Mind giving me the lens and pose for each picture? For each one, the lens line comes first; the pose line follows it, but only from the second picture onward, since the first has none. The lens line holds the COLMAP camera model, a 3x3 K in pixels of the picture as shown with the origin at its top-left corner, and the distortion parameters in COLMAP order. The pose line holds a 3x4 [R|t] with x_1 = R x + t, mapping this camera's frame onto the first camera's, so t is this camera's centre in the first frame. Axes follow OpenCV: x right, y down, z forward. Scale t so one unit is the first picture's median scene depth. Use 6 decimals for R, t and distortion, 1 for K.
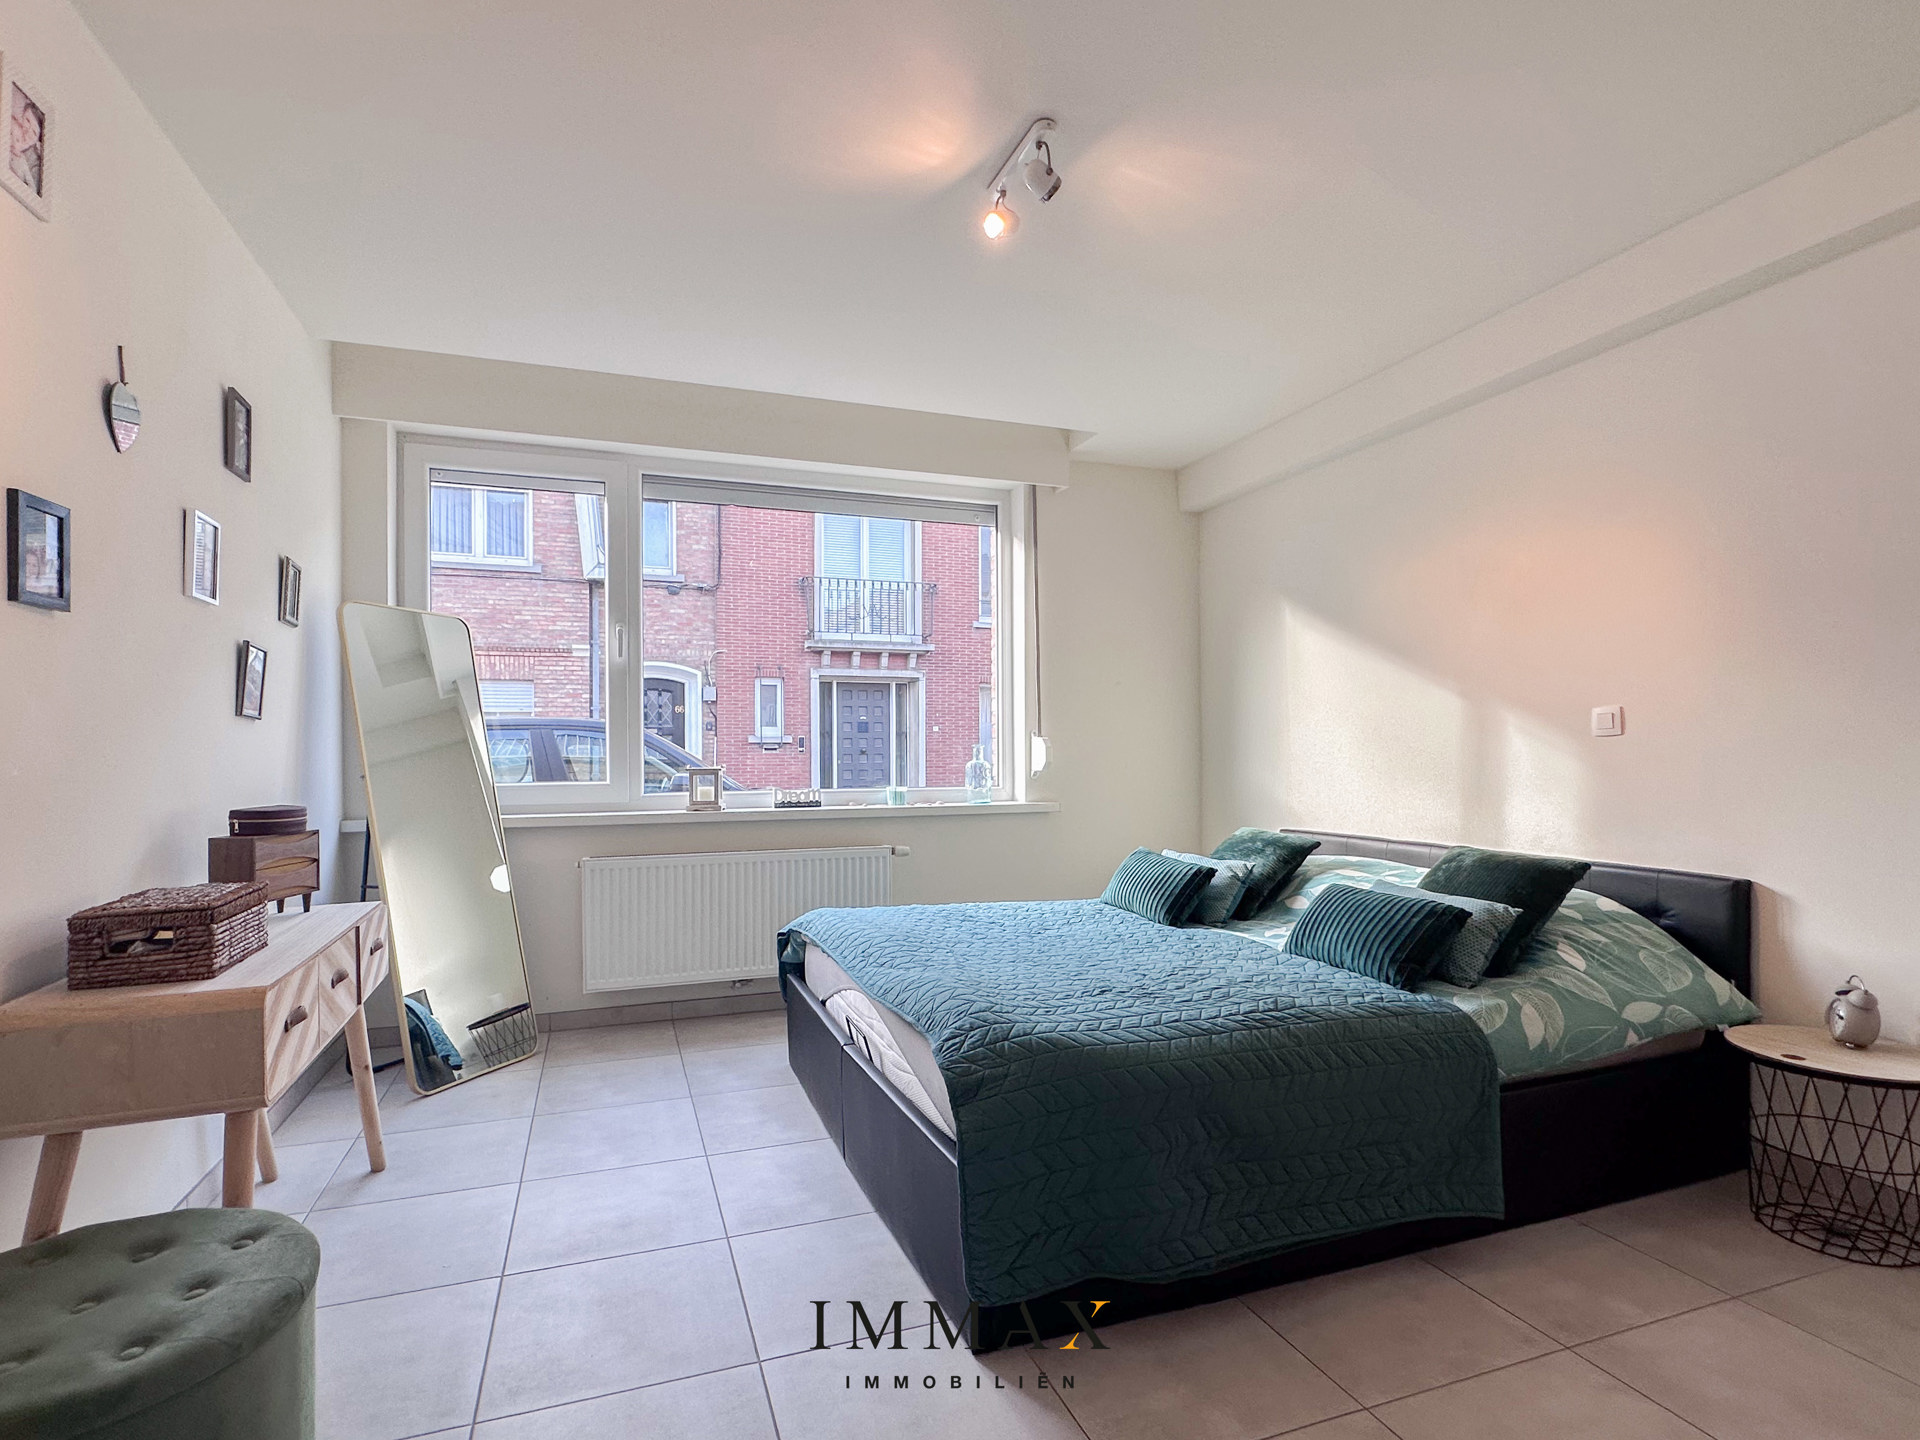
lens RADIAL K [[954.7, 0, 953.3], [0, 954.7, 759.7], [0, 0, 1]] dist [0.000159, -0.000189]
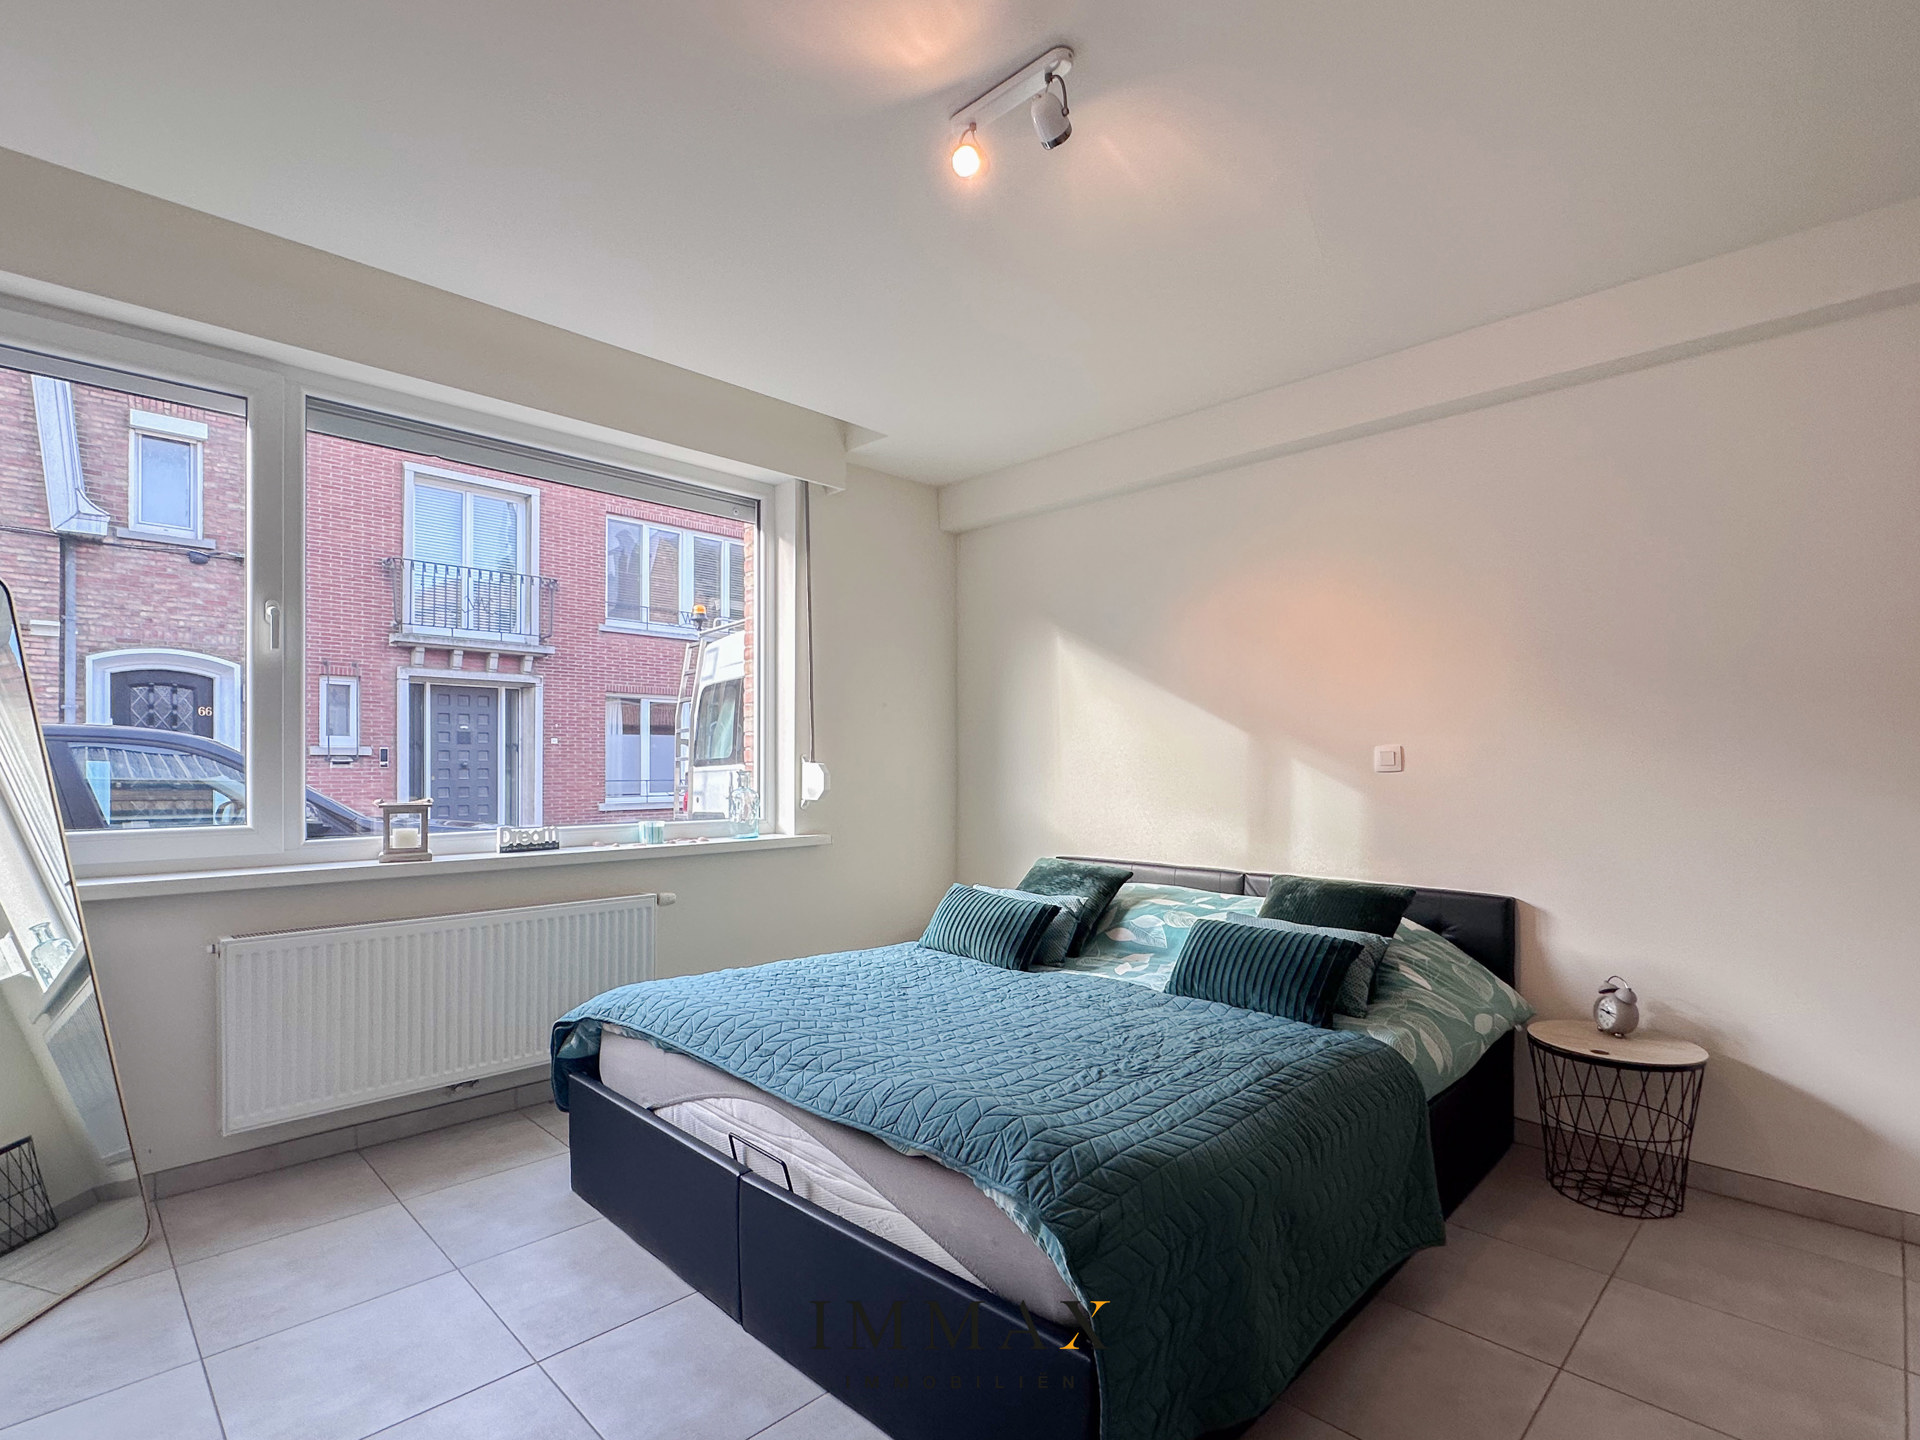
lens RADIAL K [[938.6, 0, 950.5], [0, 938.6, 768.3], [0, 0, 1]] dist [0.000051, 0.000335]
pose [[0.908076, 0.003528, 0.418791, -0.185922], [-0.002487, 0.999992, -0.003033, -0.018222], [-0.418798, 0.001713, 0.908078, 0.159687]]
